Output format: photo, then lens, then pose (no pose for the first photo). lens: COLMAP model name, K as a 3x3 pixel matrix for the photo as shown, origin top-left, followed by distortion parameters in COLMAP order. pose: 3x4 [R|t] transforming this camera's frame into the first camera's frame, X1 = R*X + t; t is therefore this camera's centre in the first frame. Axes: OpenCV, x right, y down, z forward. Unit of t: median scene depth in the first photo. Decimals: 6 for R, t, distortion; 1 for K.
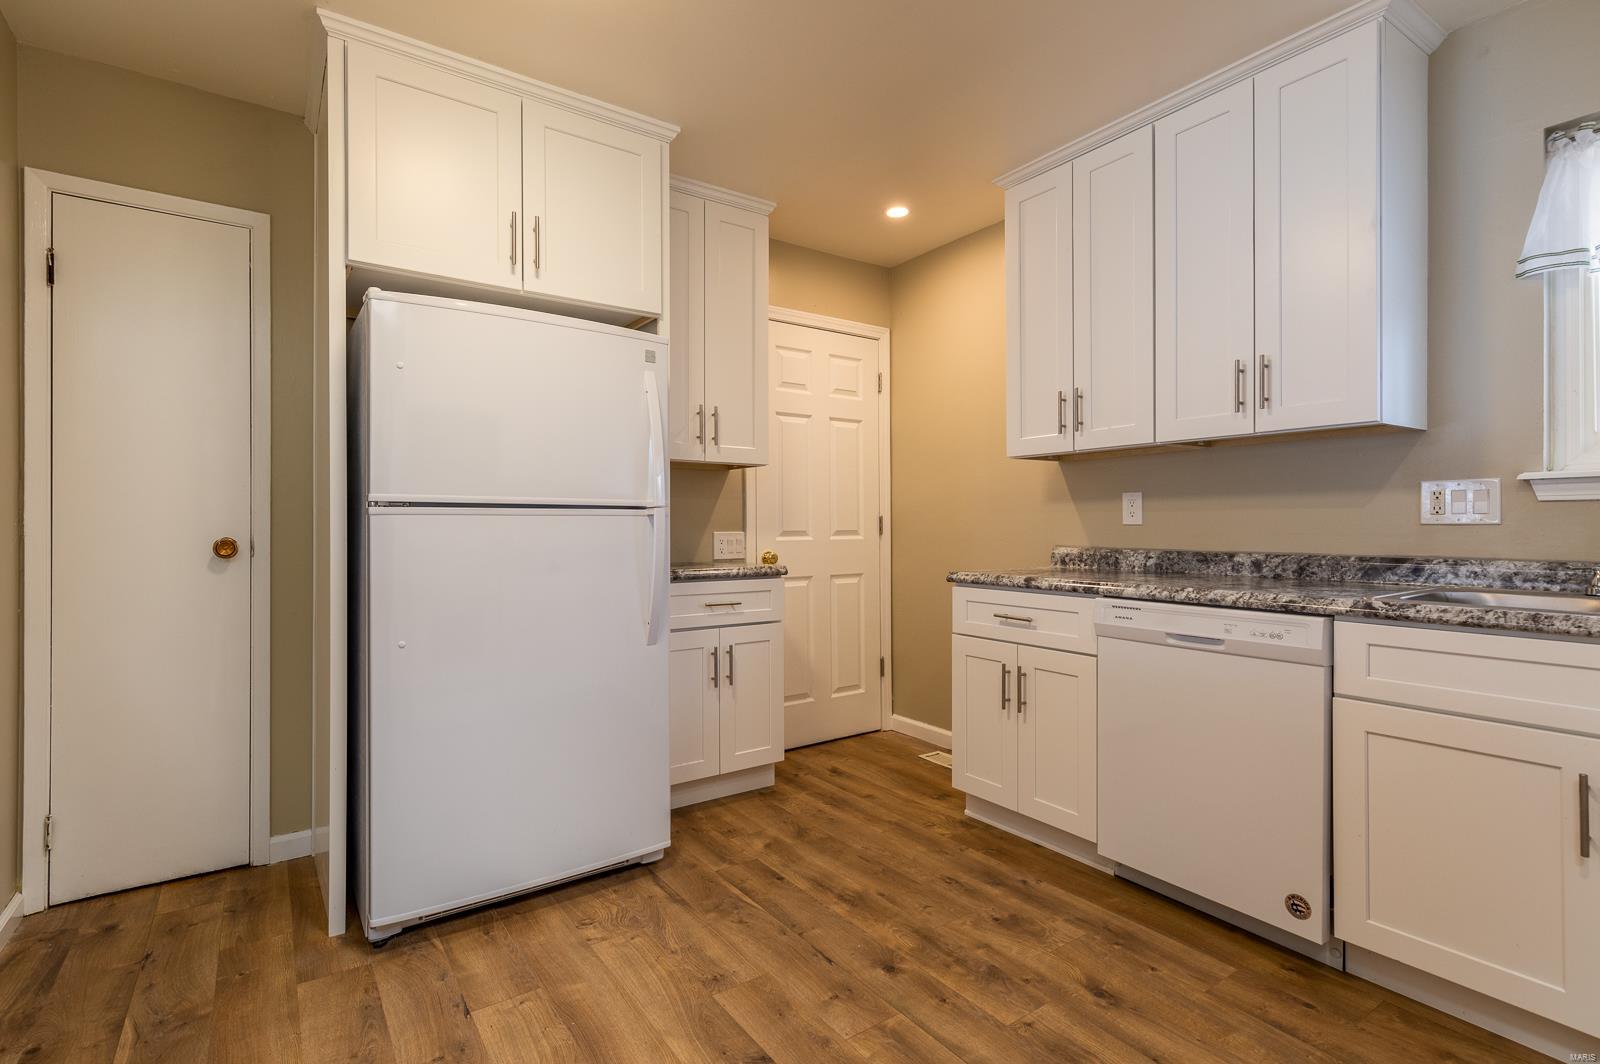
lens RADIAL K [[755.3, 0, 793.4], [0, 755.3, 528.8], [0, 0, 1]] dist [-0.000155, 0.000426]
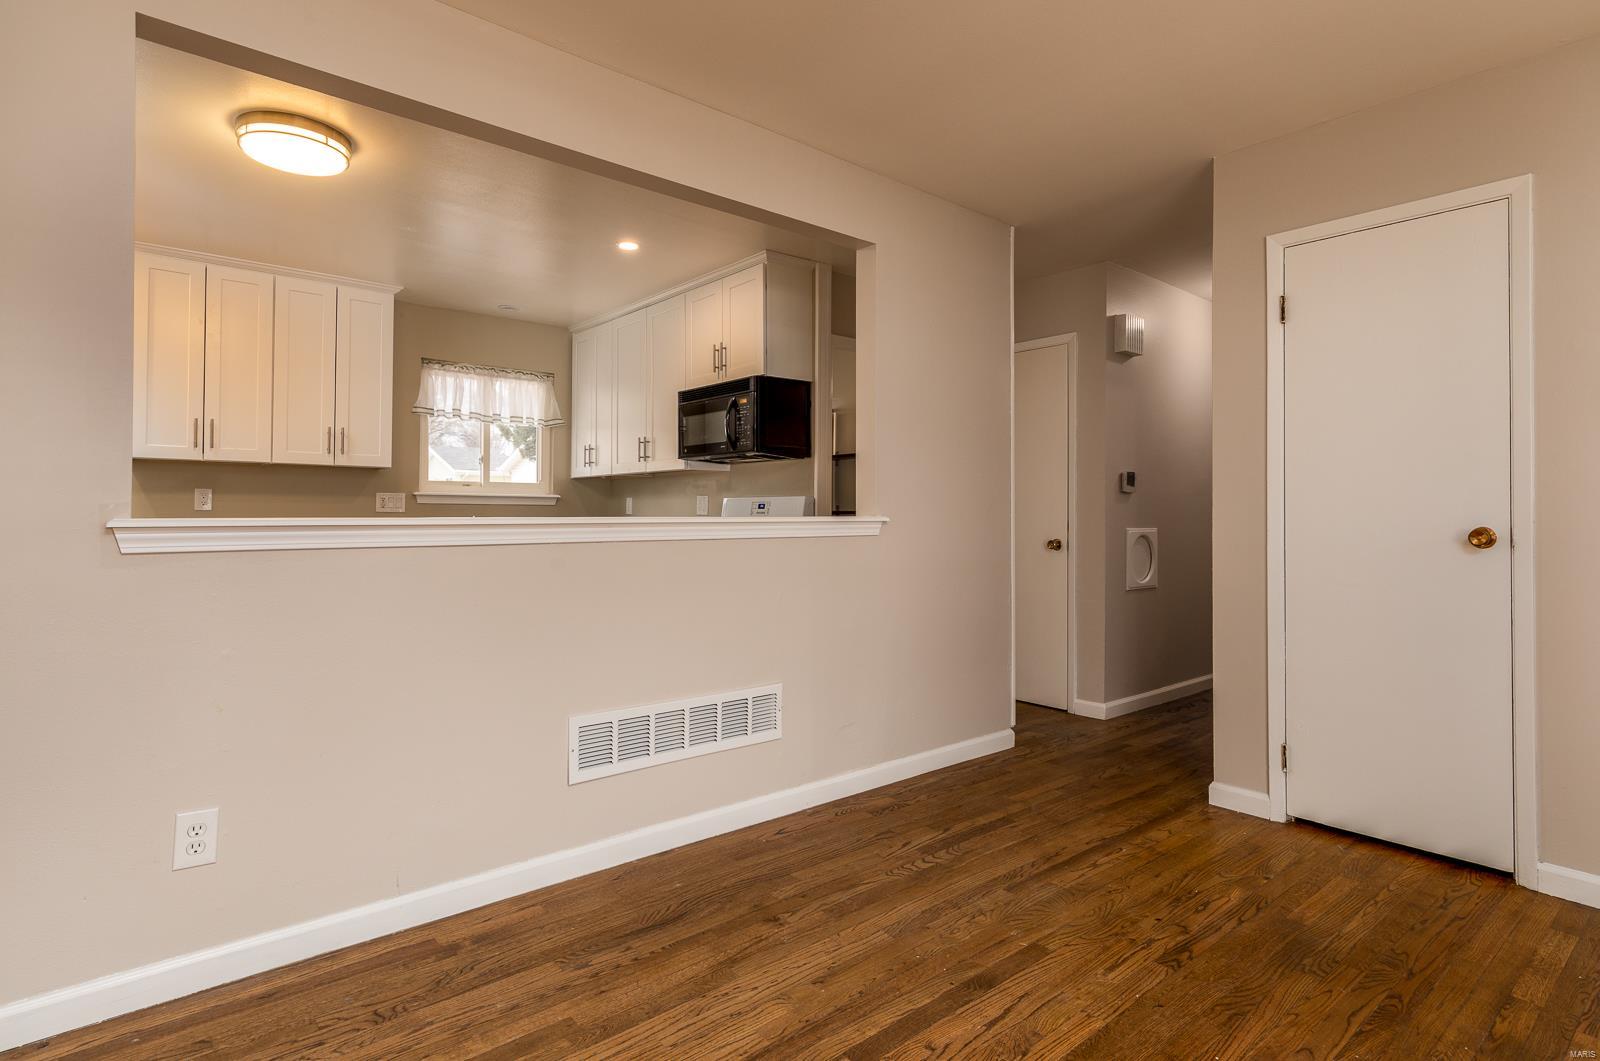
lens RADIAL K [[819.3, 0, 802.4], [0, 819.3, 506.3], [0, 0, 1]] dist [0.002467, 0.000187]
pose [[-0.102432, 0.015303, 0.994622, -1.591182], [-0.003481, 0.999870, -0.015742, 0.009511], [-0.994734, -0.005074, -0.102365, 0.002225]]
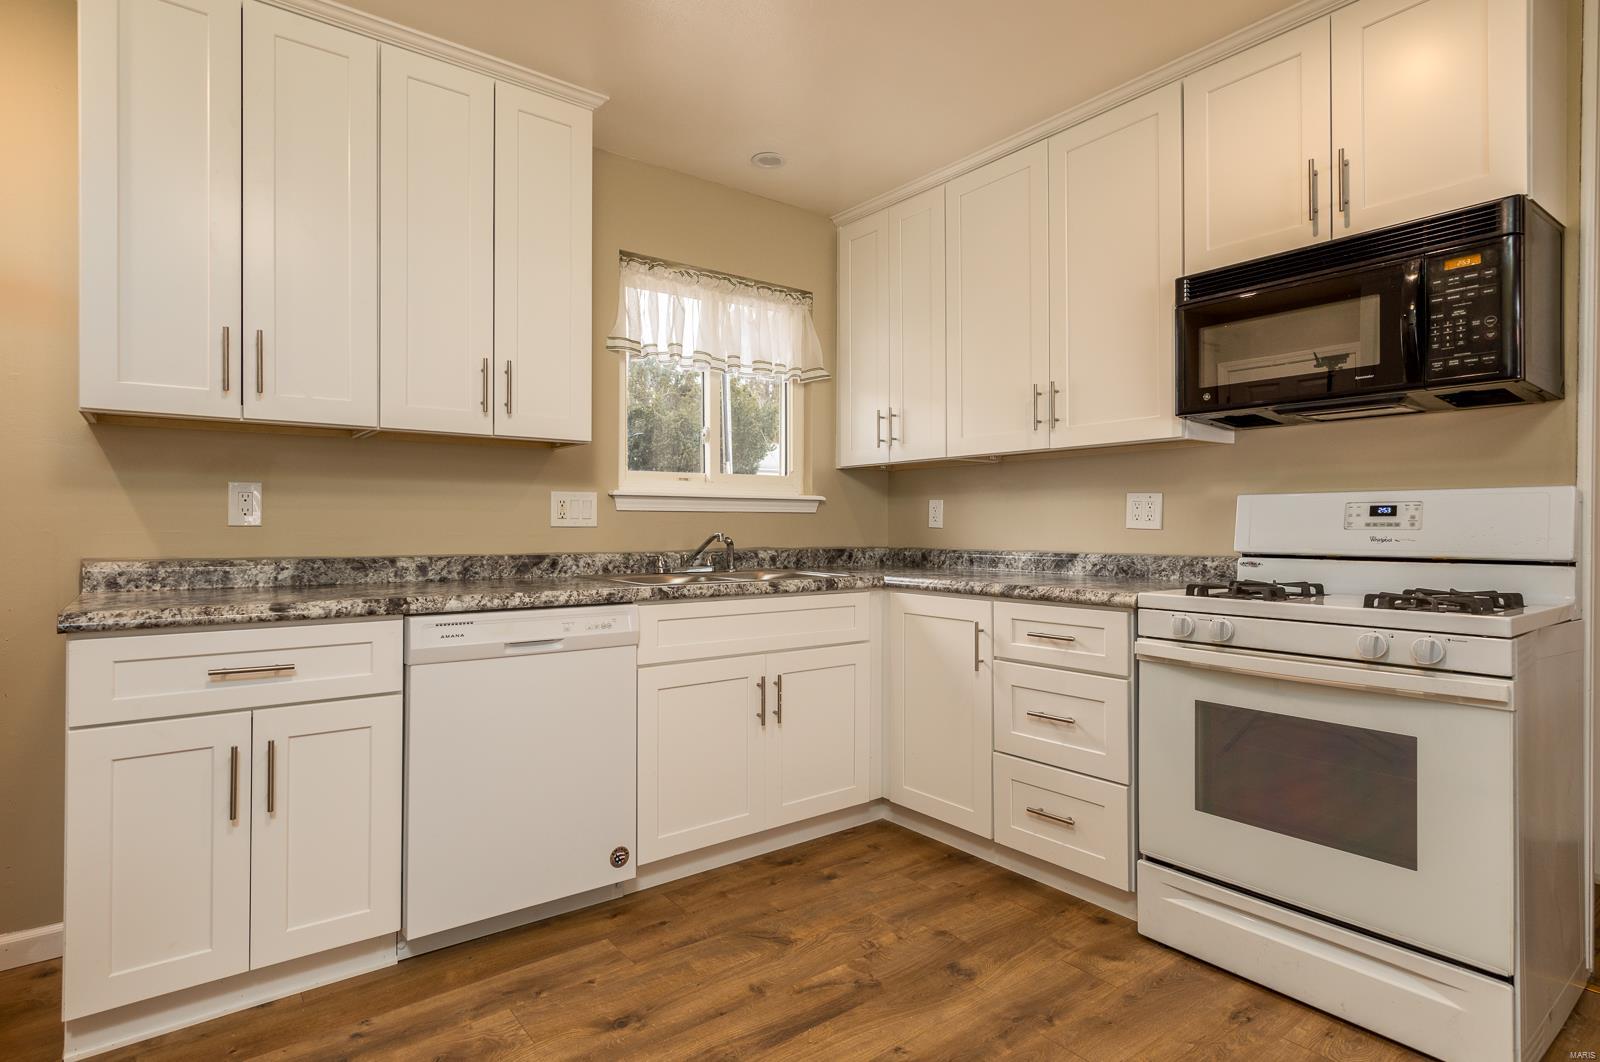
lens RADIAL K [[821.2, 0, 797.8], [0, 821.2, 521.8], [0, 0, 1]] dist [0.004419, 0.000421]
pose [[-0.054841, 0.005094, 0.998482, -0.486126], [0.001201, 0.999987, -0.005035, -0.005968], [-0.998494, 0.000923, -0.054847, 0.635195]]
